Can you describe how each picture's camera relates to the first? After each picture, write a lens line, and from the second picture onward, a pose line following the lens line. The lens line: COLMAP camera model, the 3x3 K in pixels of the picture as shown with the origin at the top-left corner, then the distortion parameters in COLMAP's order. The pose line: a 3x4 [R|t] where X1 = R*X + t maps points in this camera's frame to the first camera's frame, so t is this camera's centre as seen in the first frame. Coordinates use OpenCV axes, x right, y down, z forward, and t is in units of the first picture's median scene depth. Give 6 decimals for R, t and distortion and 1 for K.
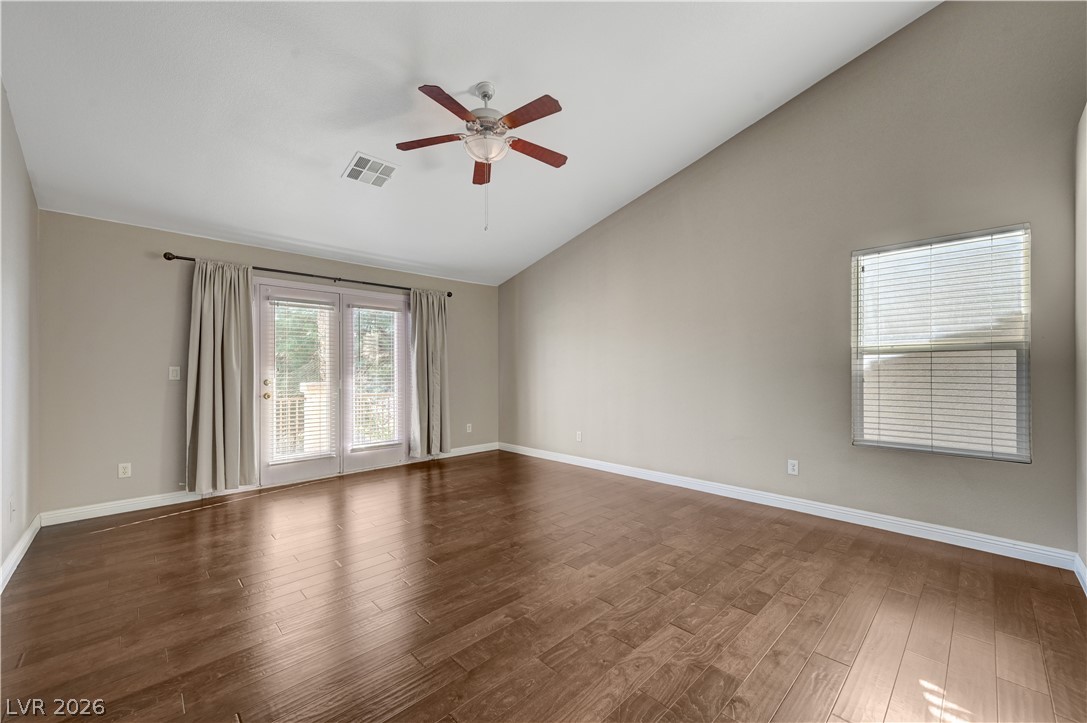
lens RADIAL K [[428.5, 0, 545.1], [0, 428.5, 369.9], [0, 0, 1]] dist [0.002501, -0.000062]
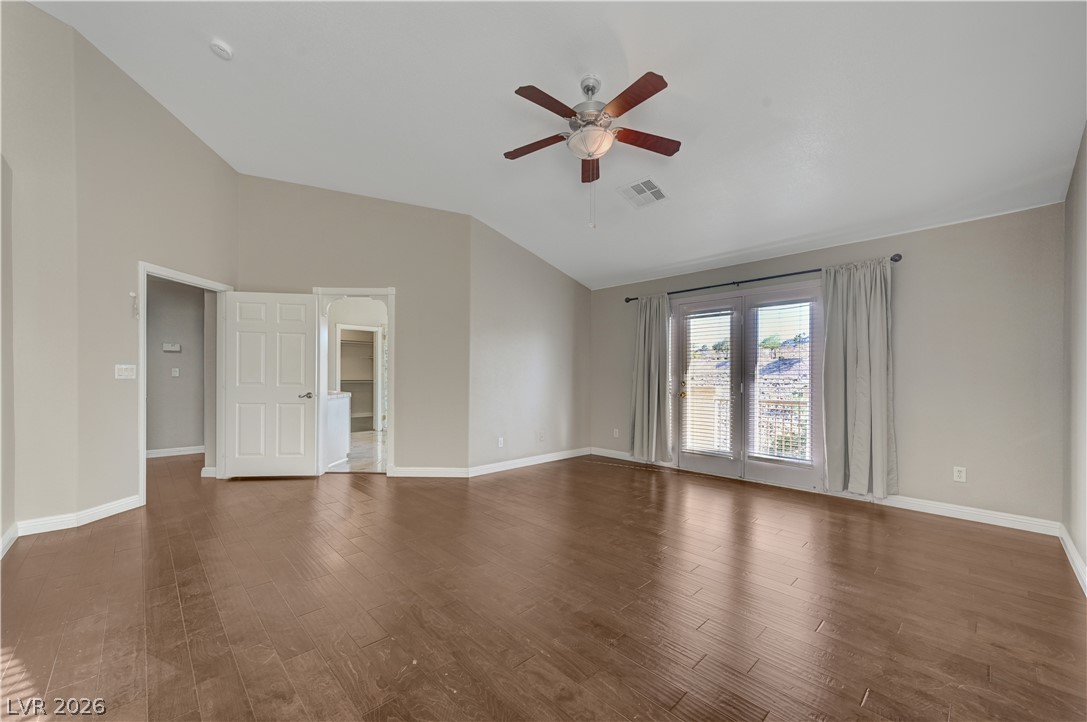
lens RADIAL K [[428.5, 0, 549.6], [0, 428.5, 369.1], [0, 0, 1]] dist [0.002501, -0.000062]
pose [[-0.009606, -0.009775, -0.999906, 0.470717], [-0.002835, 0.999948, -0.009748, 0.000768], [0.999950, 0.002741, -0.009633, 0.513004]]
